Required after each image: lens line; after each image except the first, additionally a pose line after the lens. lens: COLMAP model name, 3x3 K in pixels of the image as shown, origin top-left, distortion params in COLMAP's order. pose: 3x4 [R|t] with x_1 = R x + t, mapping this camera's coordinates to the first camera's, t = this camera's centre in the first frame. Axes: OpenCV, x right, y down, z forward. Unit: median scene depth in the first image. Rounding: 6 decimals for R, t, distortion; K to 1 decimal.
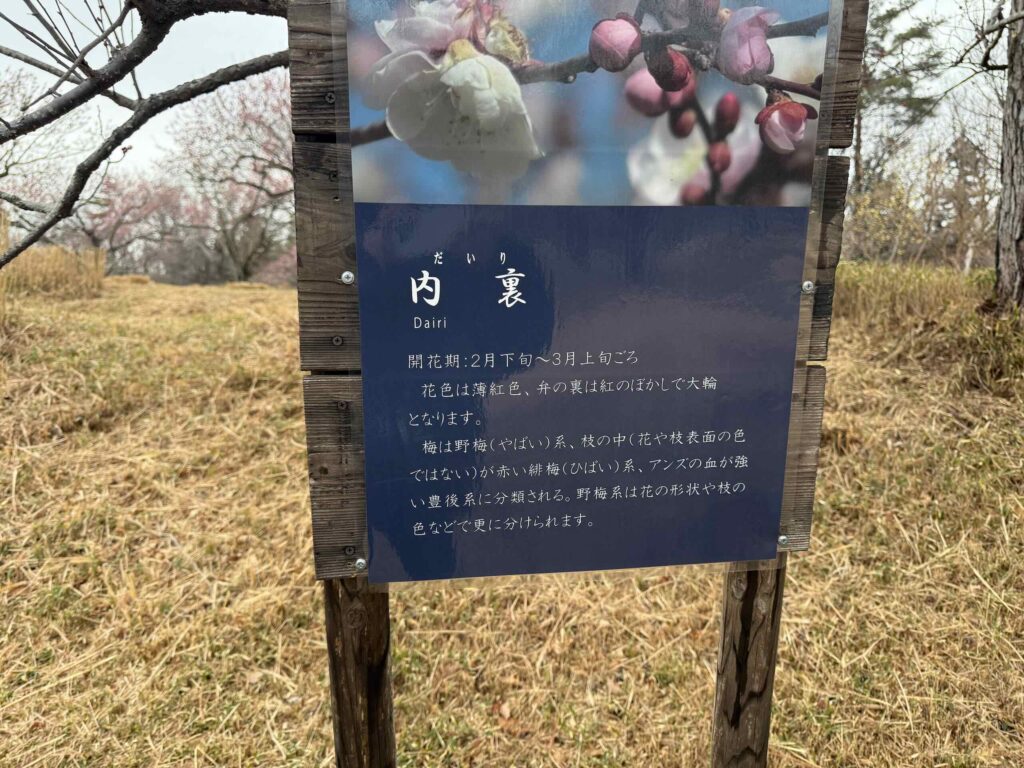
lens RADIAL K [[709.6, 0, 509.5], [0, 709.6, 385.2], [0, 0, 1]] dist [0.010769, -0.018180]
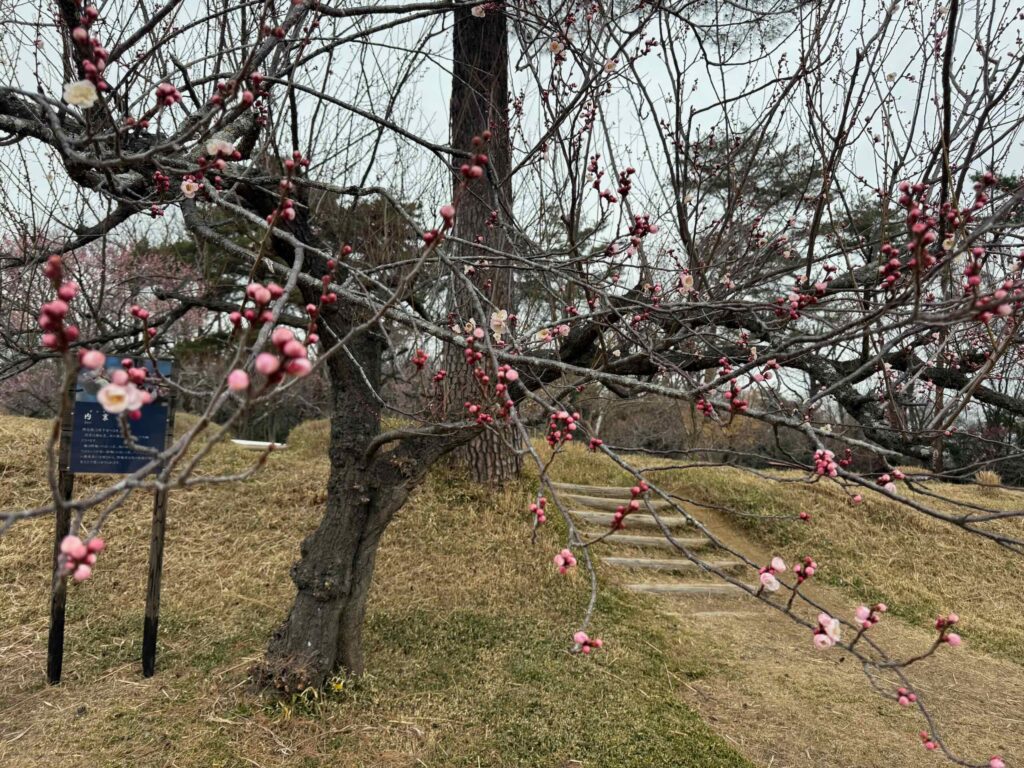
lens RADIAL K [[709.6, 0, 515.3], [0, 709.6, 385.0], [0, 0, 1]] dist [0.010769, -0.018180]
pose [[0.945720, 0.073370, 0.316590, 0.252751], [-0.007229, 0.978689, -0.205219, 0.147759], [-0.324901, 0.191791, 0.926097, -1.056482]]
